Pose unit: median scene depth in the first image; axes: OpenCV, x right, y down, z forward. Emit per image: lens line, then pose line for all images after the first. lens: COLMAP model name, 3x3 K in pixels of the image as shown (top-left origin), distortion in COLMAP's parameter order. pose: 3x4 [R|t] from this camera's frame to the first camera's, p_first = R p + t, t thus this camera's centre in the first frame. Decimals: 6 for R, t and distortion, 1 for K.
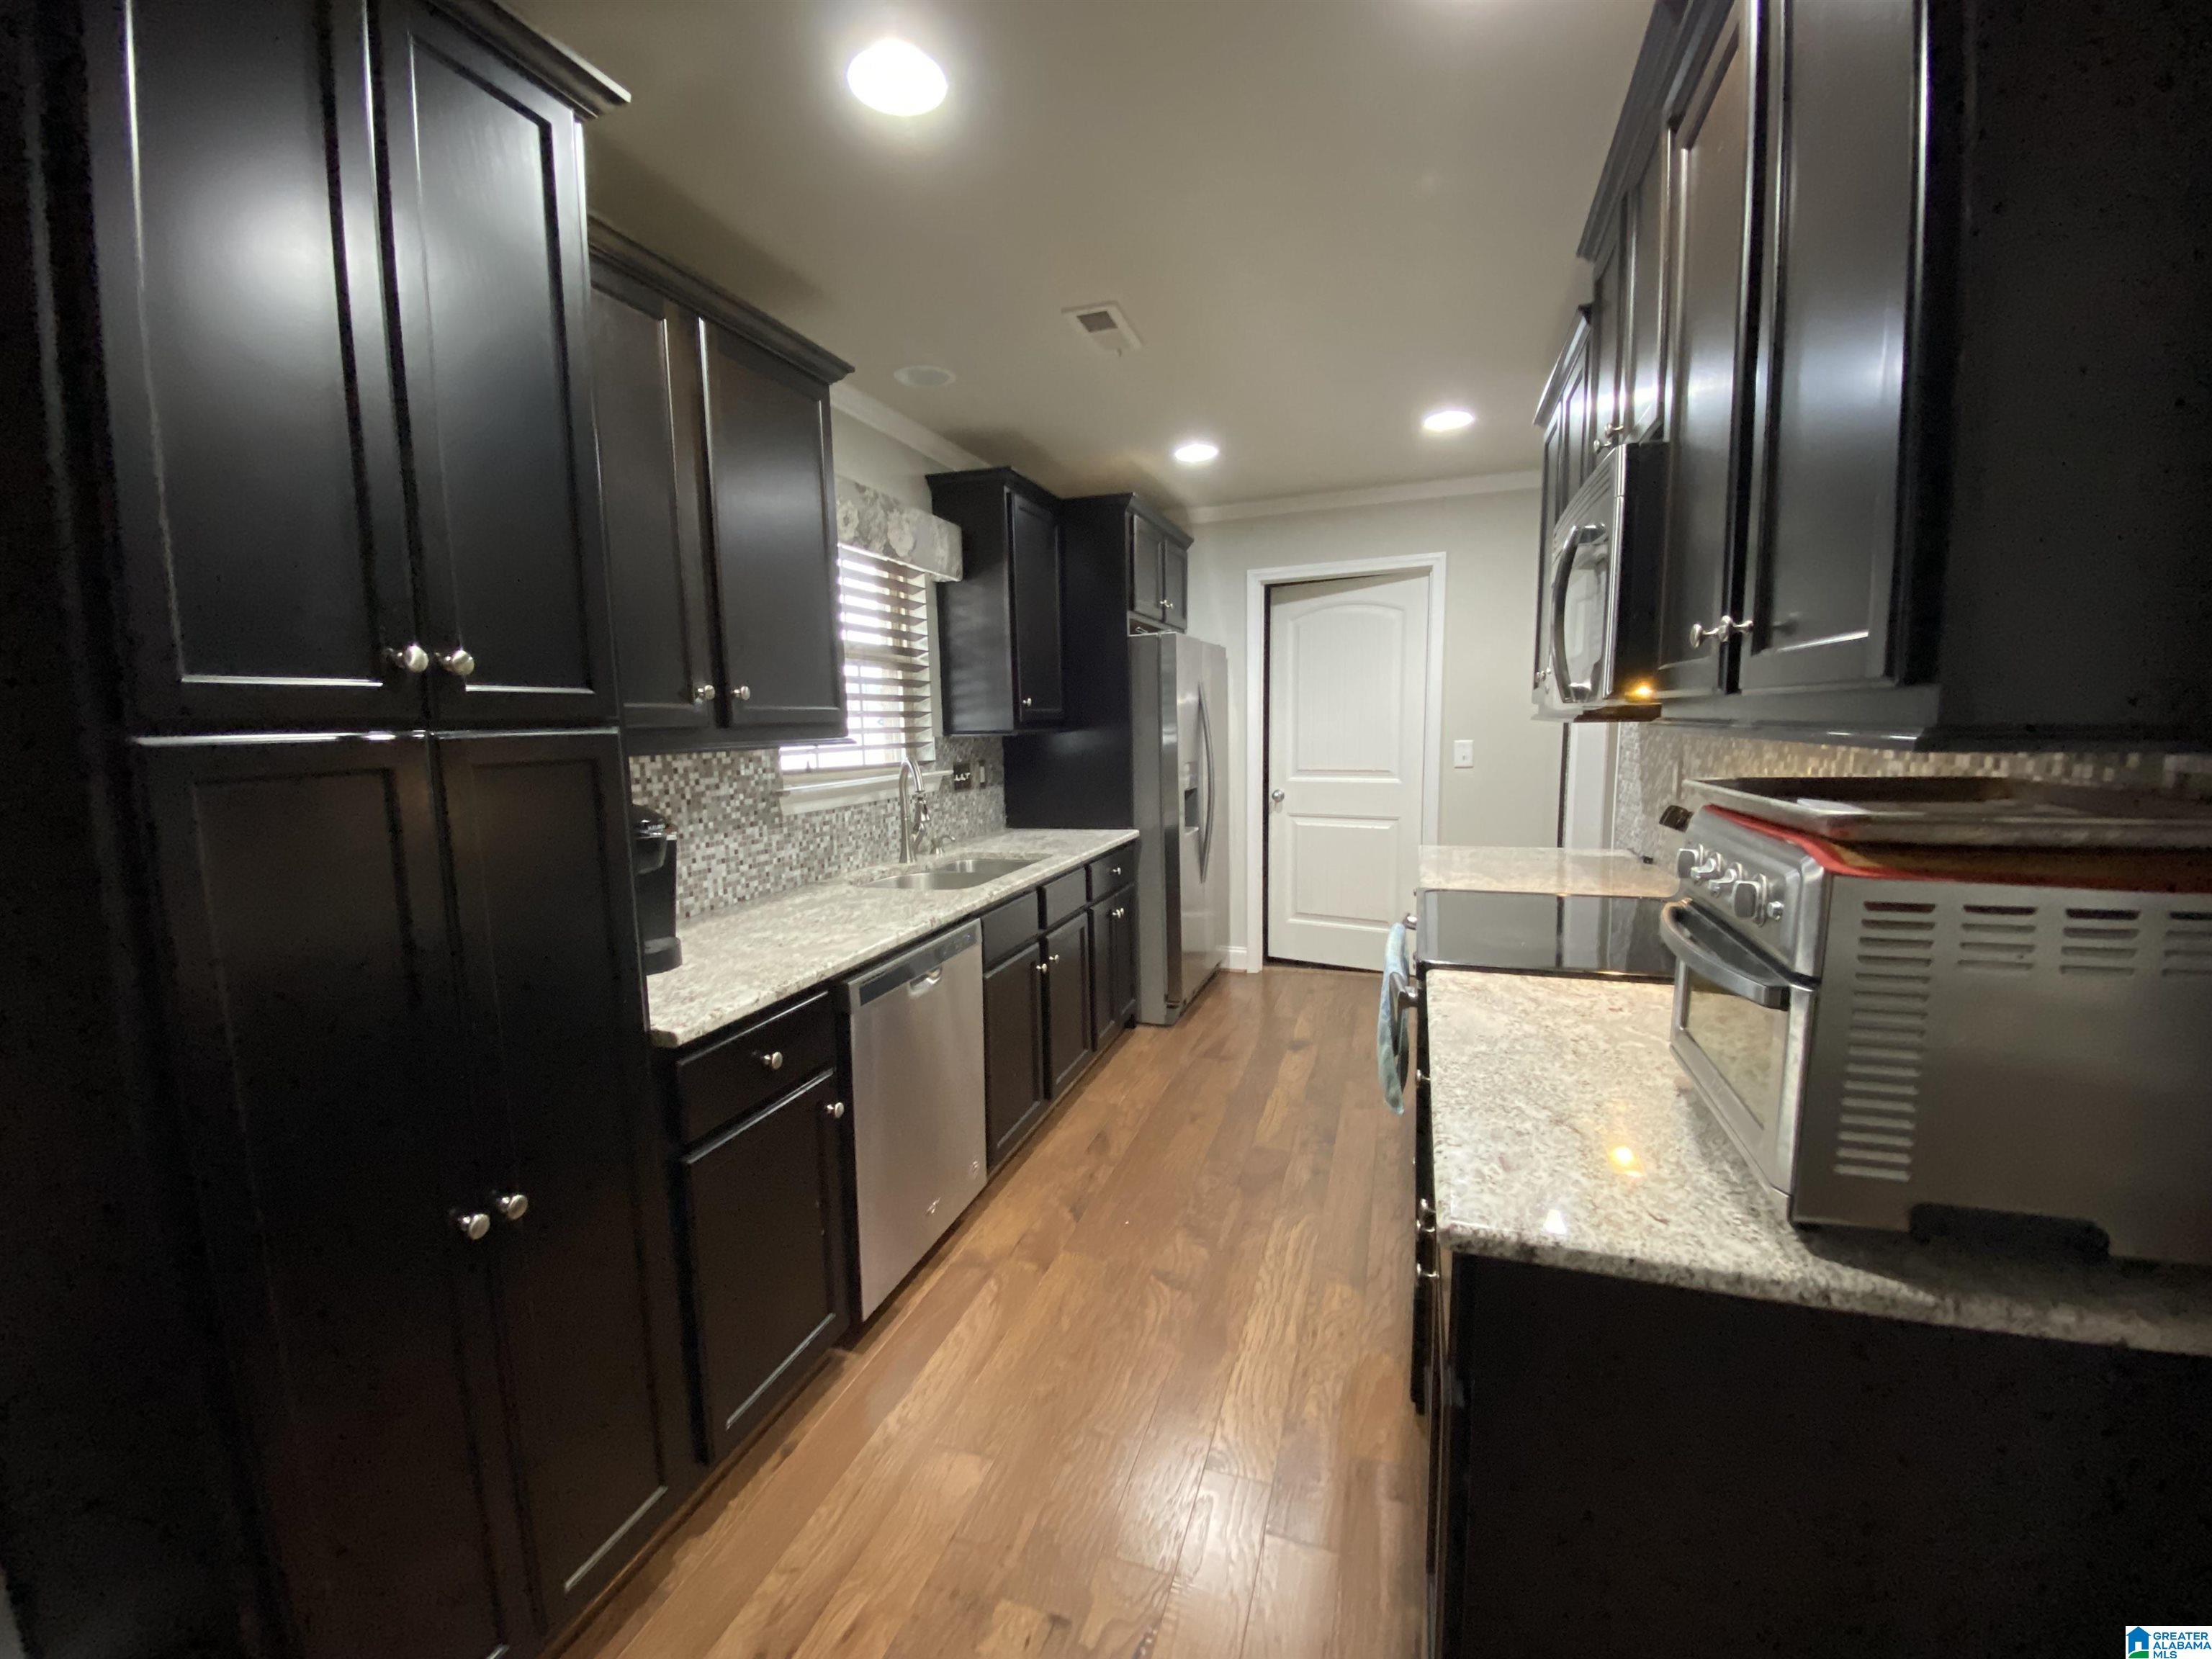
lens RADIAL K [[905.0, 0, 1106.0], [0, 905.0, 829.5], [0, 0, 1]] dist [0.001187, -0.013361]
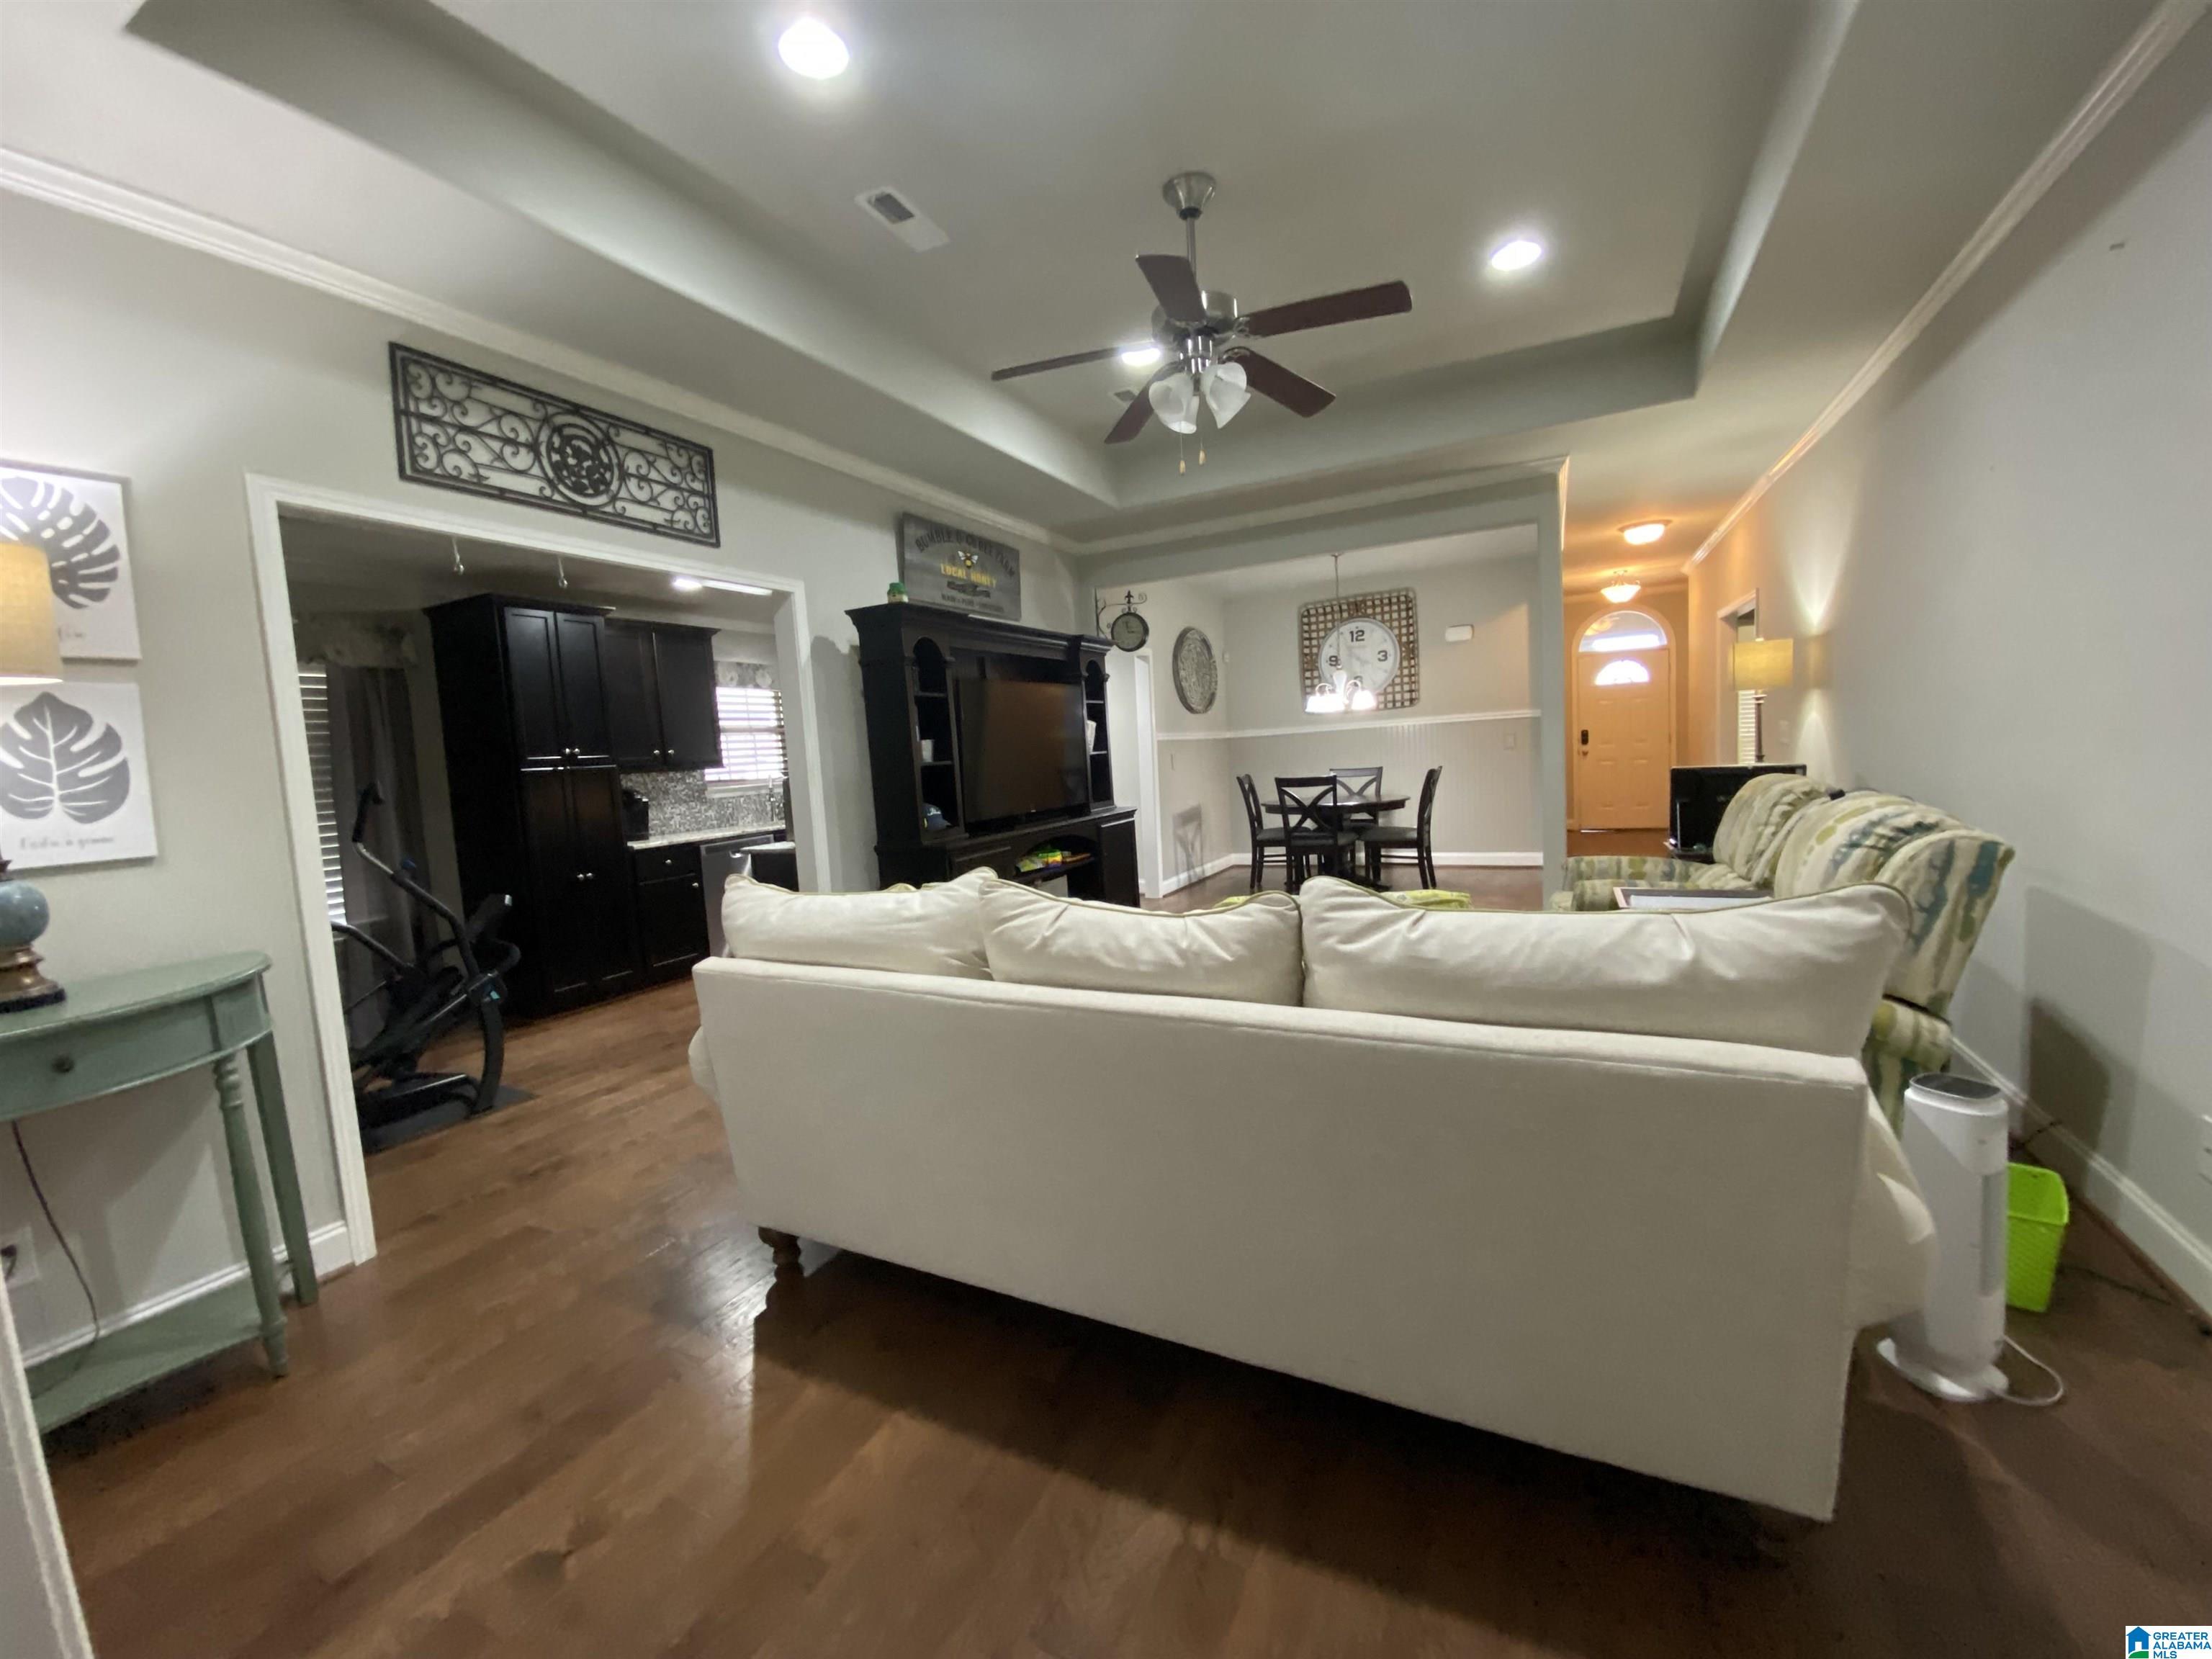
lens RADIAL K [[905.0, 0, 1106.0], [0, 905.0, 829.5], [0, 0, 1]] dist [0.001187, -0.013361]
pose [[0.992195, -0.018230, -0.123355, 1.170082], [0.014697, 0.999457, -0.029496, 0.180198], [0.123825, 0.027453, 0.991924, -1.496934]]
